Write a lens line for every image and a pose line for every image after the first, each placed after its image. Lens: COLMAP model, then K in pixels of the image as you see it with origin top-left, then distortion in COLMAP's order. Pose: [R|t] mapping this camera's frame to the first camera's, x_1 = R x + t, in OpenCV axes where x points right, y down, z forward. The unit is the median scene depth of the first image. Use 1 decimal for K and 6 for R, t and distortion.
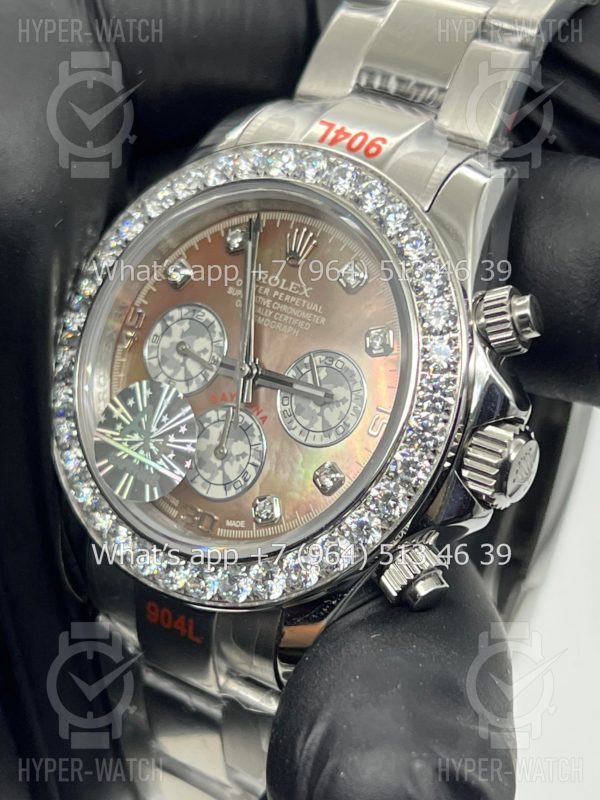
lens RADIAL K [[1907.2, 0, 305.8], [0, 1907.2, 406.5], [0, 0, 1]] dist [0.323001, 0.000000]
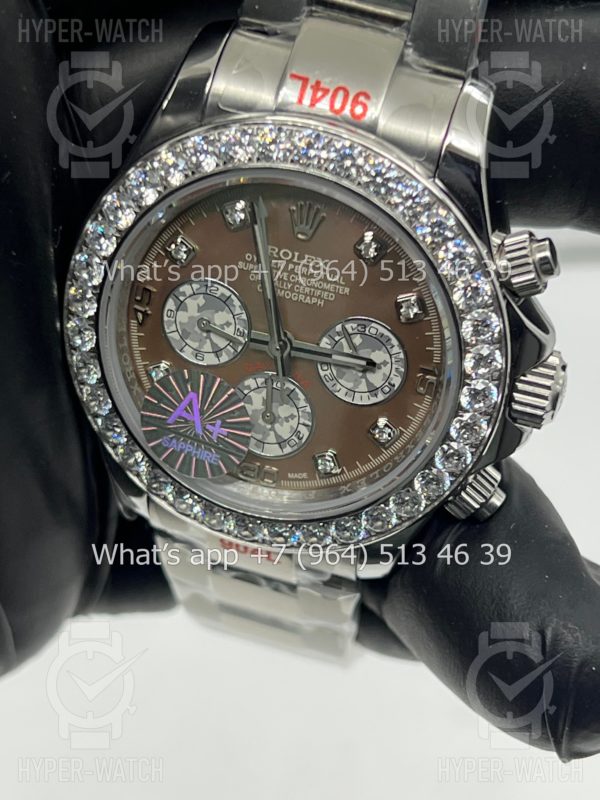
lens RADIAL K [[1907.2, 0, 296.4], [0, 1907.2, 408.6], [0, 0, 1]] dist [0.323001, 0.000000]
pose [[0.954289, -0.268731, 0.130831, -0.166847], [0.171115, 0.850109, 0.498030, -0.502504], [-0.245057, -0.452877, 0.857234, 0.097699]]
